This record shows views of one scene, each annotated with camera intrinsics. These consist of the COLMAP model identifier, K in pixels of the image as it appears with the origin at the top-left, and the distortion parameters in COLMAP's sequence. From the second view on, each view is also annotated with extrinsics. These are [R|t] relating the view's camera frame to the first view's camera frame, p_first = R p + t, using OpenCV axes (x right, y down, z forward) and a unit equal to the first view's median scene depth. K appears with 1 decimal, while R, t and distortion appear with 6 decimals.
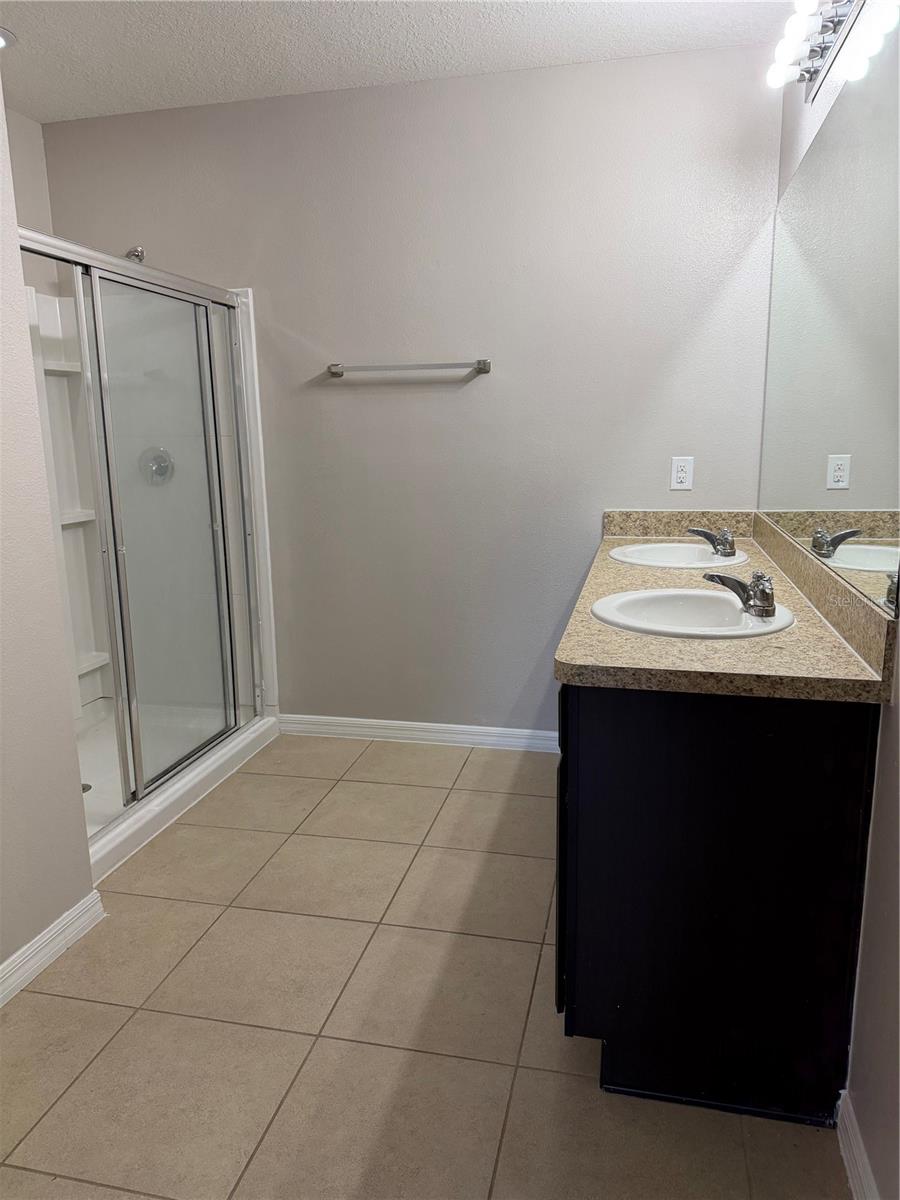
lens RADIAL K [[853.5, 0, 453.5], [0, 853.5, 599.9], [0, 0, 1]] dist [0.003898, -0.040973]
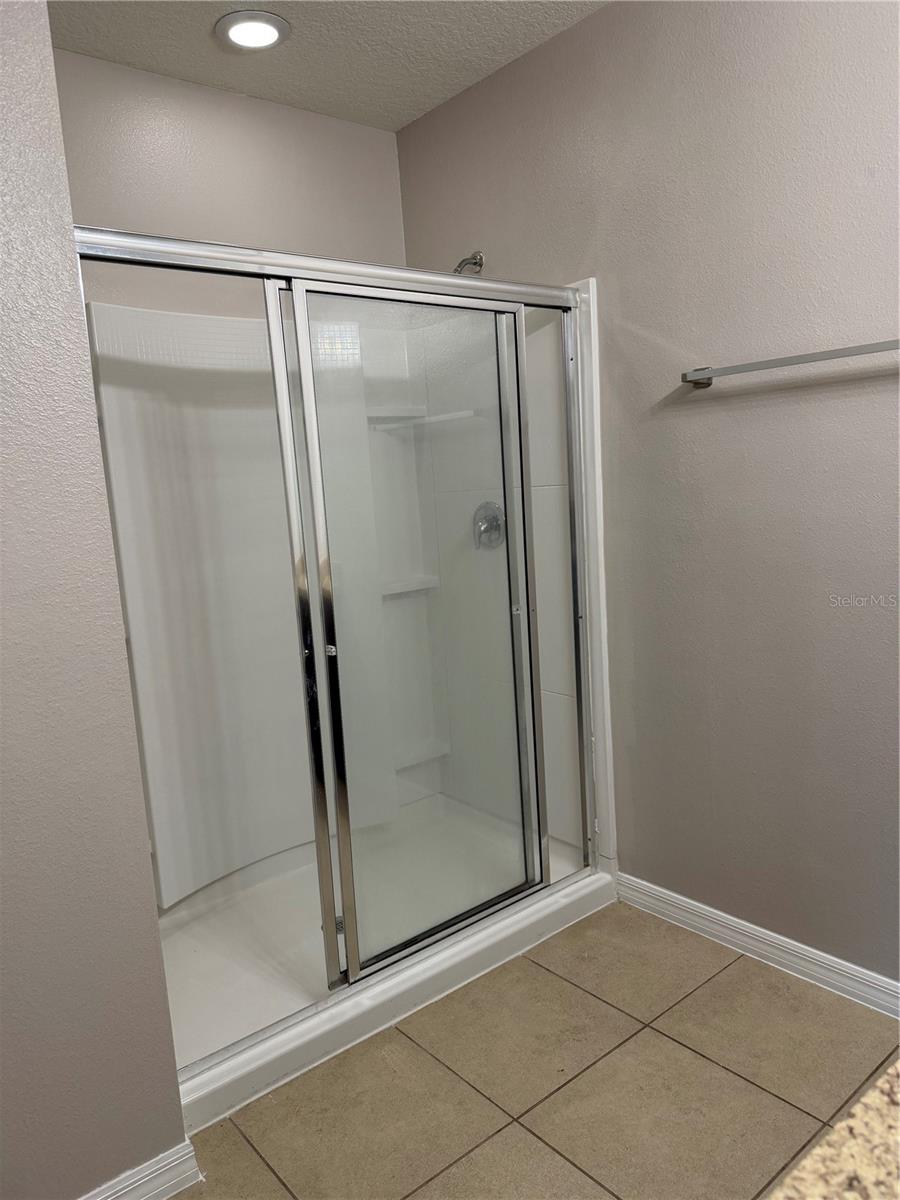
lens RADIAL K [[853.5, 0, 390.4], [0, 853.5, 599.2], [0, 0, 1]] dist [0.003898, -0.040973]
pose [[0.777664, 0.039956, -0.627409, 0.093250], [-0.063812, 0.997841, -0.015548, -0.075520], [0.625433, 0.052128, 0.778535, 0.356458]]
